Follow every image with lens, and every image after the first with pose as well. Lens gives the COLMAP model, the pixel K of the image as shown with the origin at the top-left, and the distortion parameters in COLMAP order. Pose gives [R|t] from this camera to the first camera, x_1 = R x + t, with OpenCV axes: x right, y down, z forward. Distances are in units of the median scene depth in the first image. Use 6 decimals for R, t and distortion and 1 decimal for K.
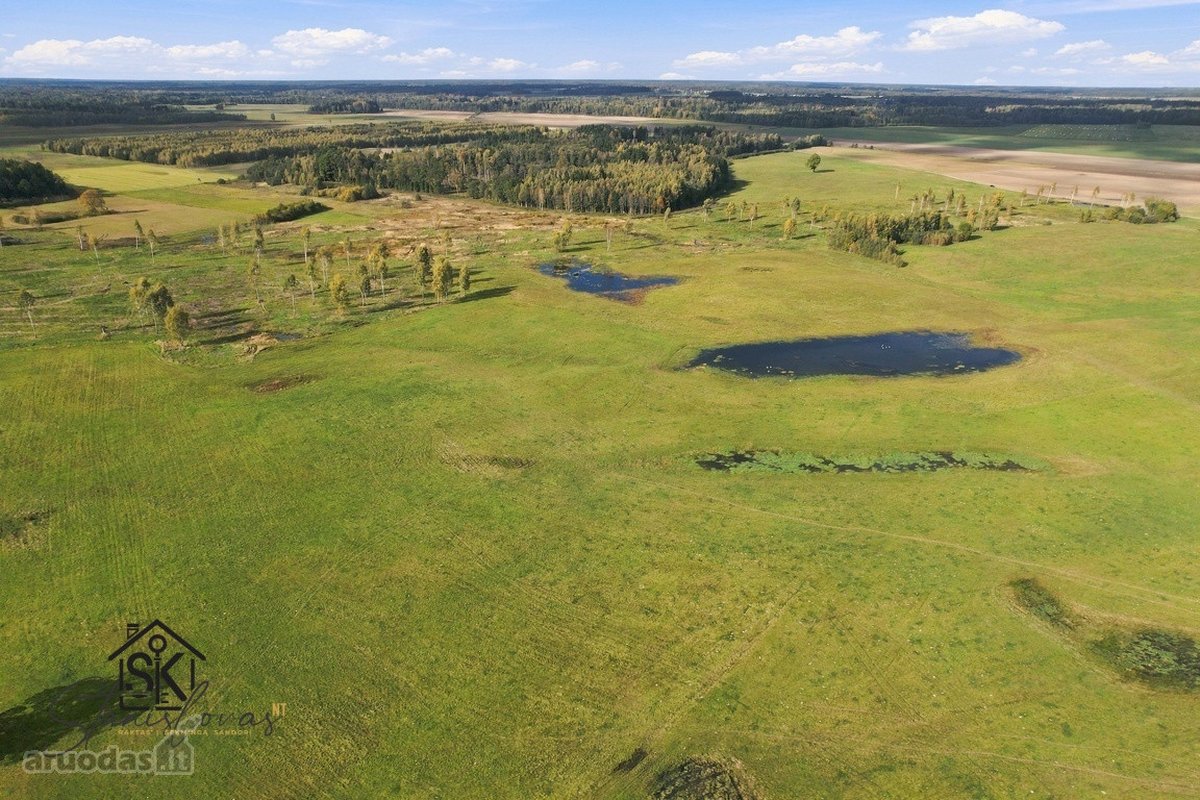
lens RADIAL K [[758.3, 0, 607.7], [0, 758.3, 398.8], [0, 0, 1]] dist [-0.077471, 0.067160]
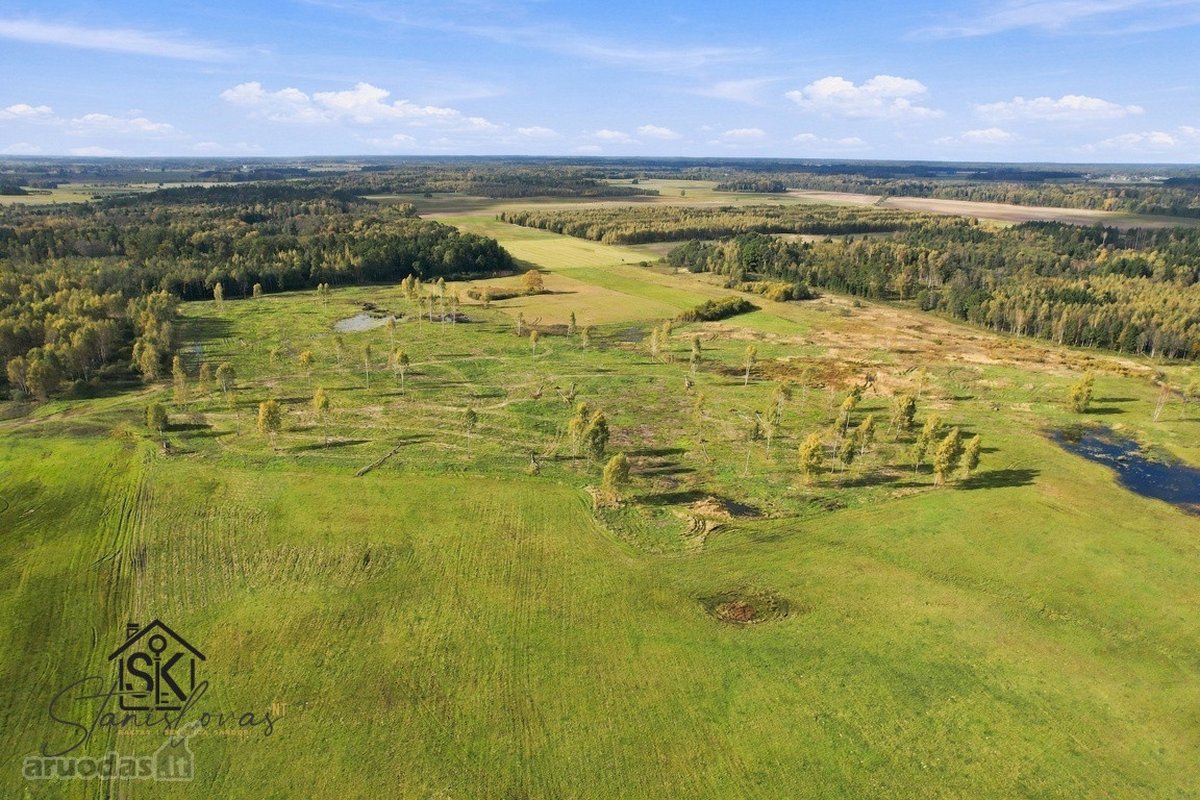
lens RADIAL K [[761.6, 0, 611.3], [0, 761.6, 406.1], [0, 0, 1]] dist [-0.072288, 0.056148]
pose [[0.890067, 0.143712, -0.432583, -0.154656], [-0.180308, 0.982600, -0.044558, -0.088060], [0.418653, 0.117658, 0.900492, 0.161461]]
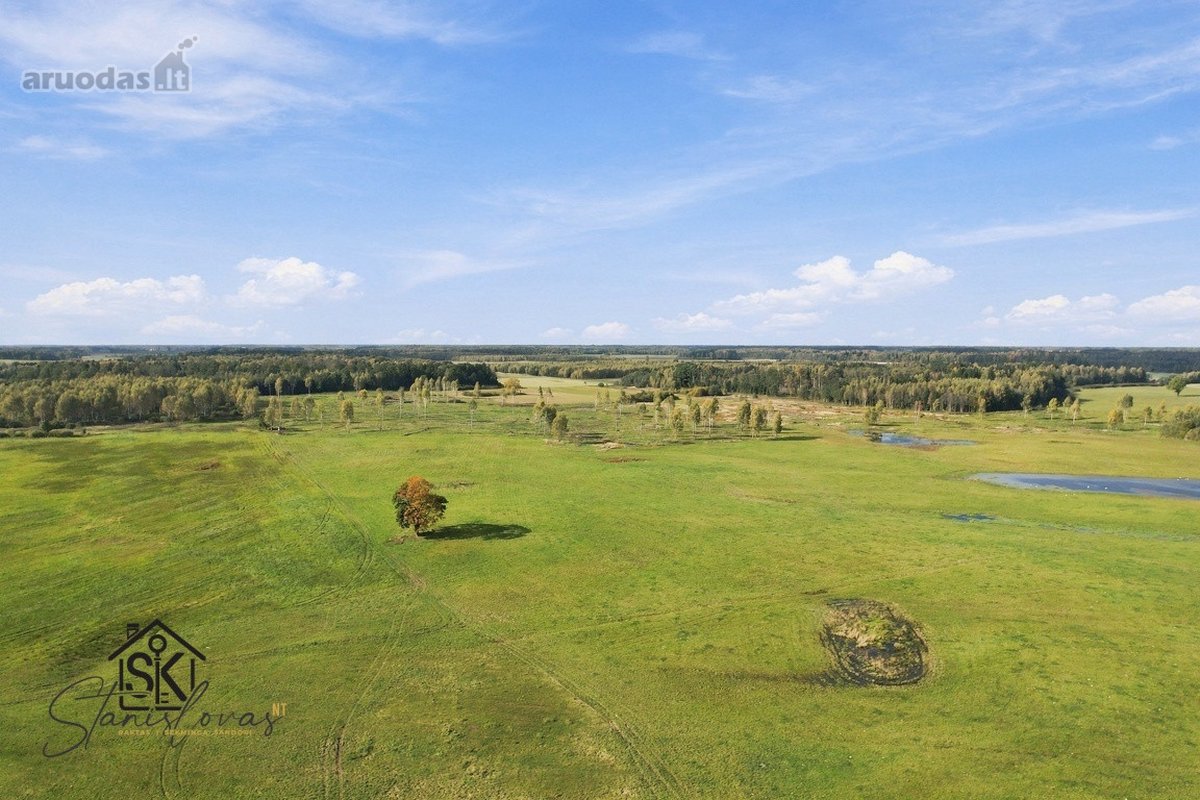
lens RADIAL K [[764.7, 0, 609.8], [0, 764.7, 385.5], [0, 0, 1]] dist [-0.084849, 0.075046]
pose [[0.901011, 0.019329, -0.433366, 0.074323], [-0.168387, 0.936255, -0.308336, 0.160992], [0.399781, 0.350788, 0.846831, -0.118158]]
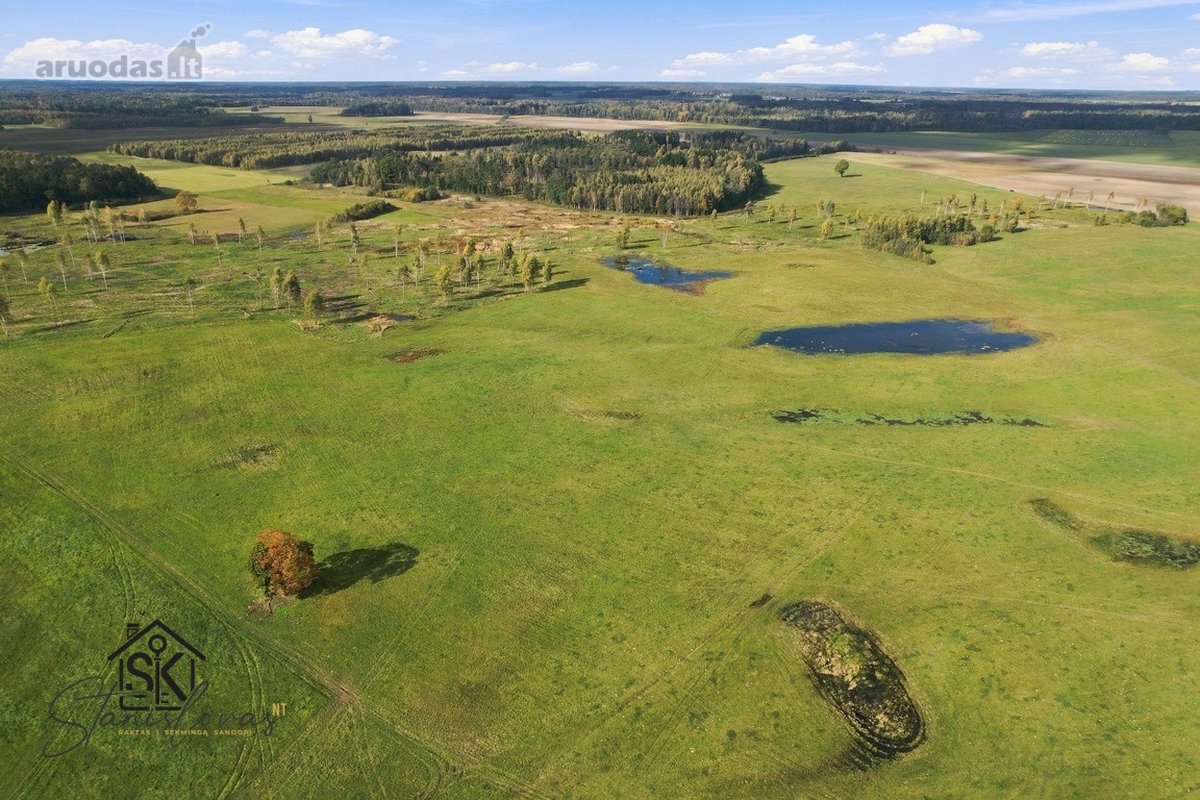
lens RADIAL K [[764.7, 0, 609.8], [0, 764.7, 385.5], [0, 0, 1]] dist [-0.084849, 0.075046]
pose [[0.999853, 0.008289, -0.014985, -0.061422], [-0.008588, 0.999763, -0.020016, 0.028404], [0.014816, 0.020142, 0.999687, -0.114251]]
